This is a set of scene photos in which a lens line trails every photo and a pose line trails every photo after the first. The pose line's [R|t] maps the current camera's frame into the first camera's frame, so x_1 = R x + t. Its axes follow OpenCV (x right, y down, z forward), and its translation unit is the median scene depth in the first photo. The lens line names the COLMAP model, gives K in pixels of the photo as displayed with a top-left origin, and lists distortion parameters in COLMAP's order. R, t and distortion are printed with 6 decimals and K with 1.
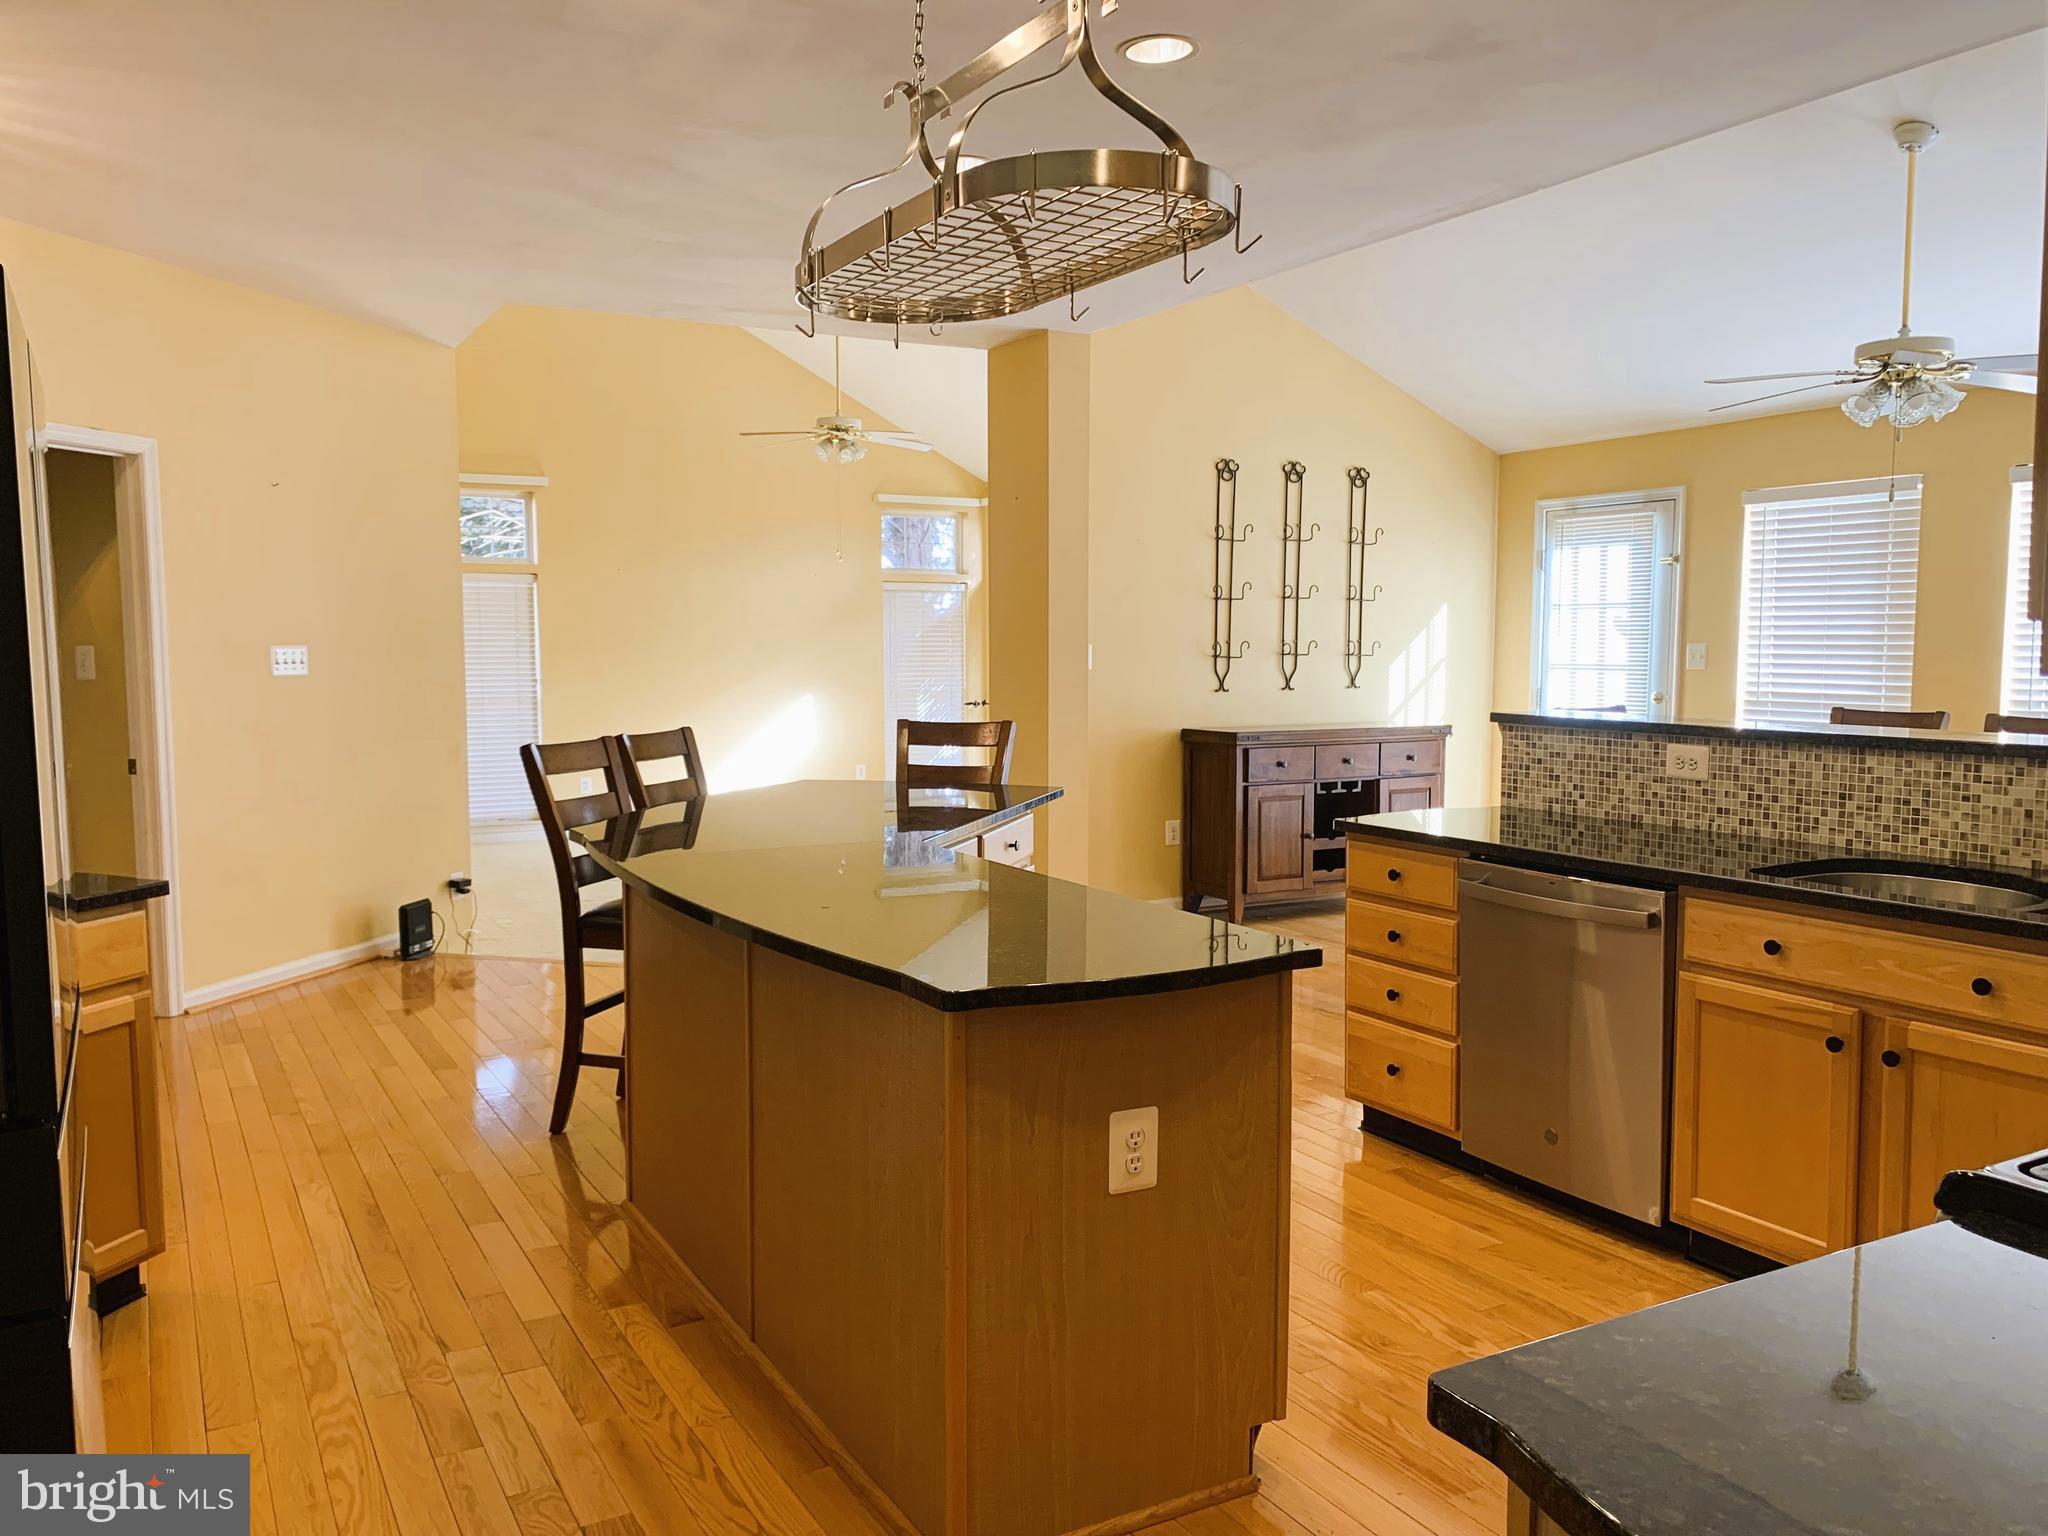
lens RADIAL K [[1583.1, 0, 1024.0], [0, 1583.1, 768.0], [0, 0, 1]] dist [-0.001707, 0.000406]
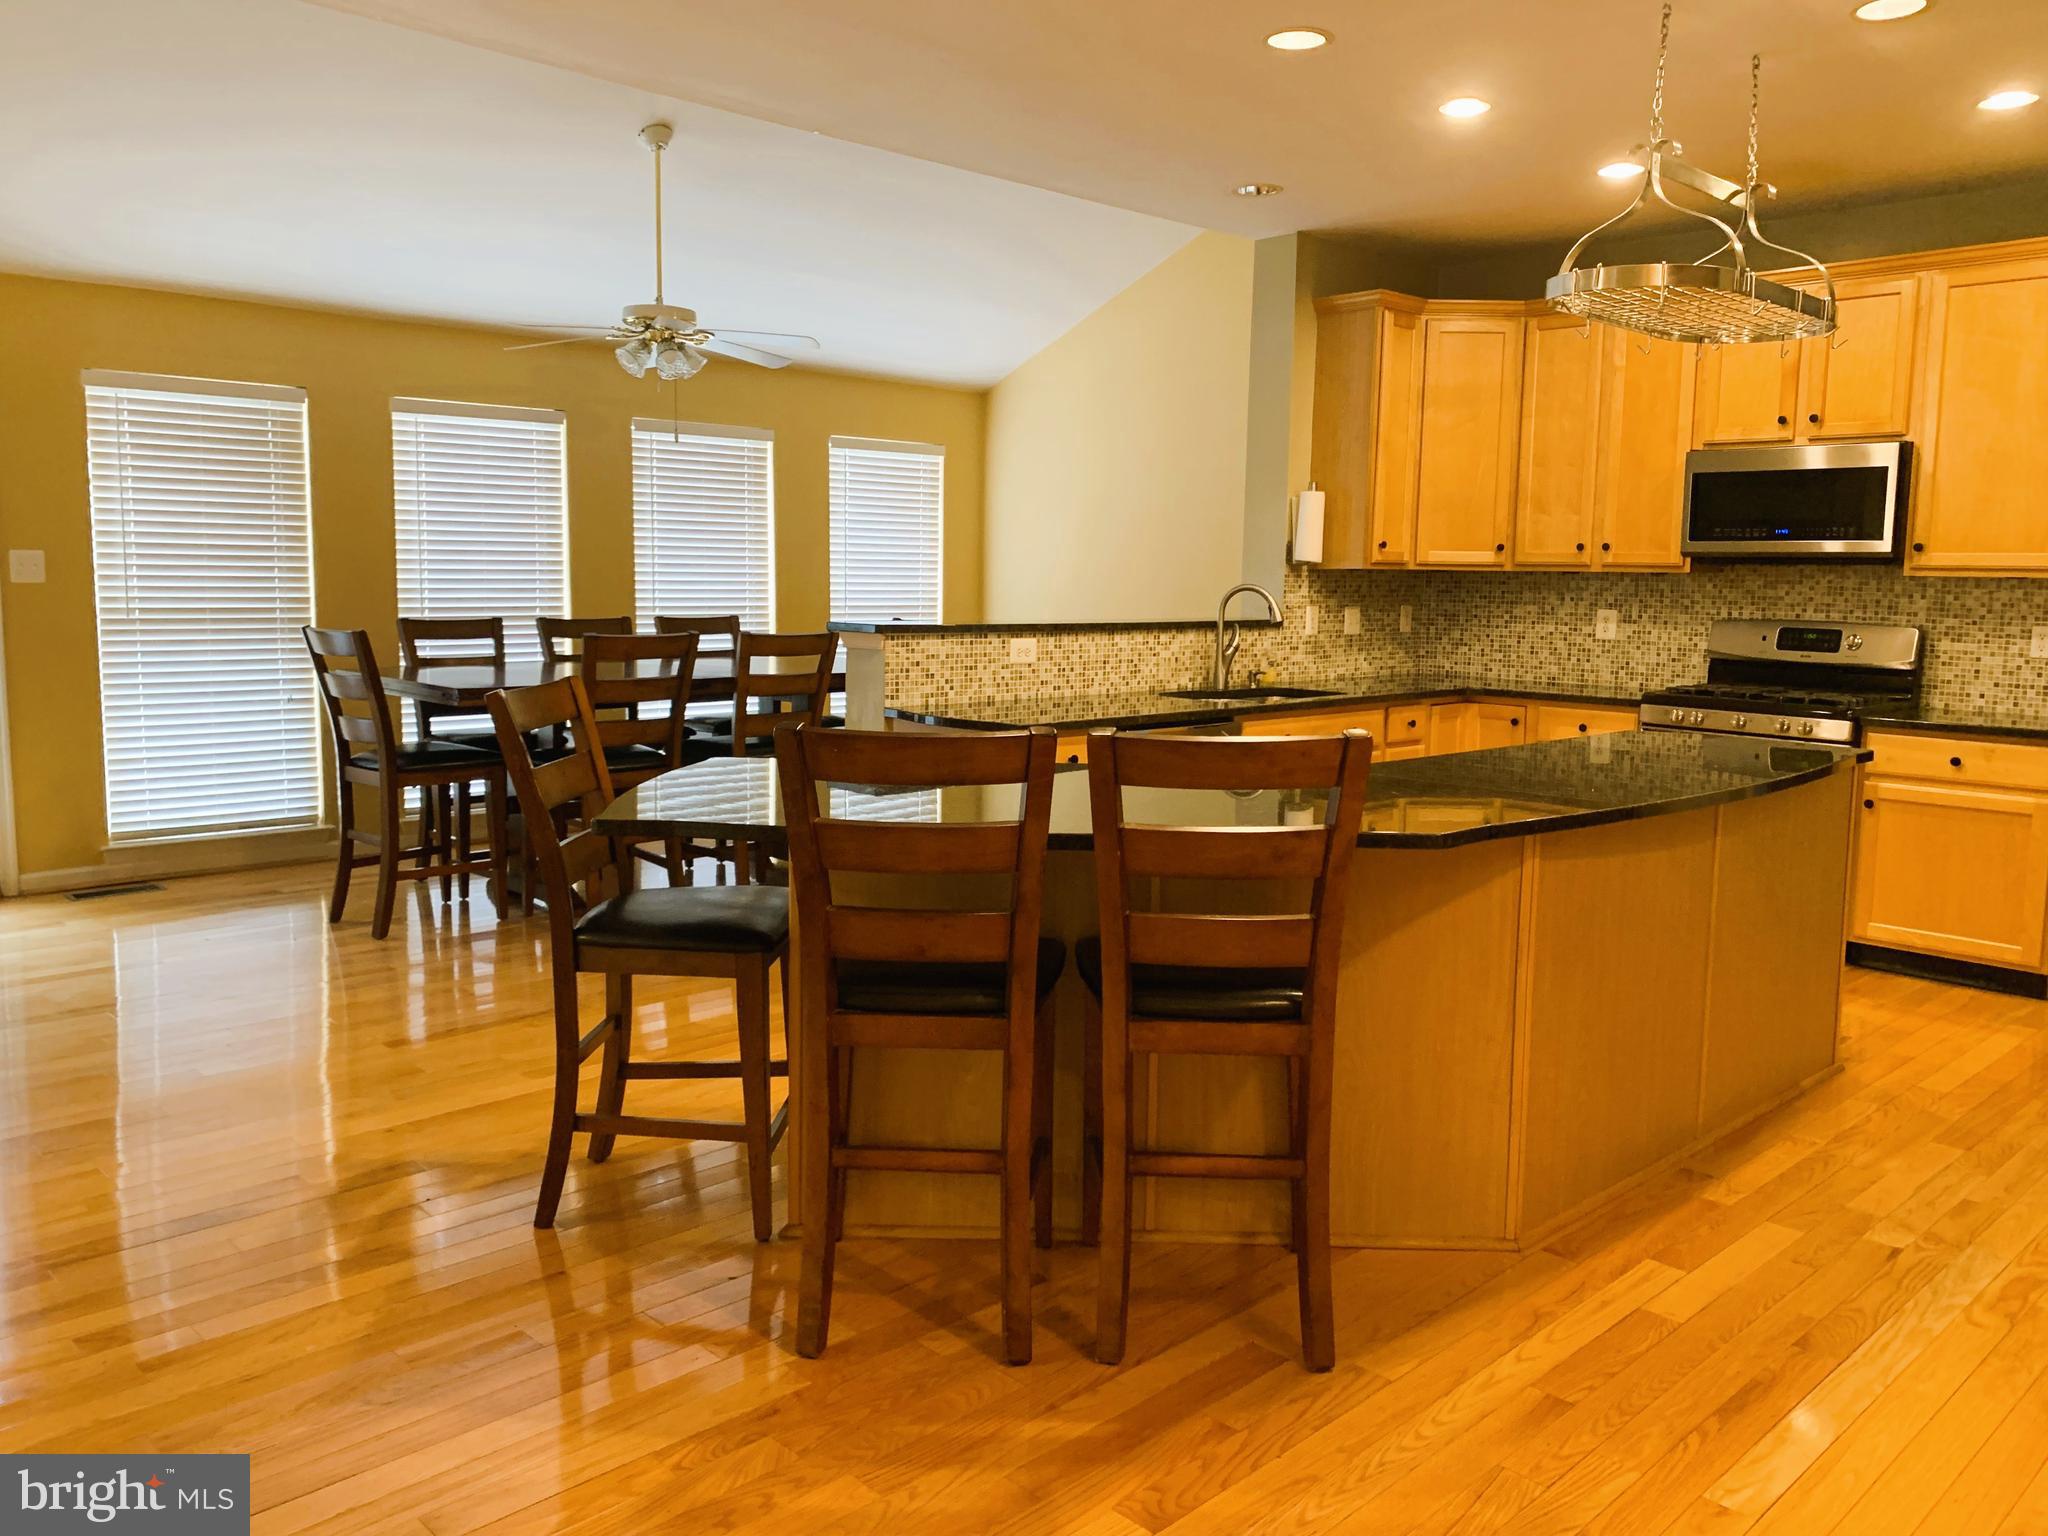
lens RADIAL K [[1549.6, 0, 1023.4], [0, 1549.6, 745.9], [0, 0, 1]] dist [0.003247, -0.001951]
pose [[-0.244375, -0.113908, 0.962967, -0.883301], [0.062236, 0.989186, 0.132804, -0.100948], [-0.967682, 0.092385, -0.234643, 1.331117]]
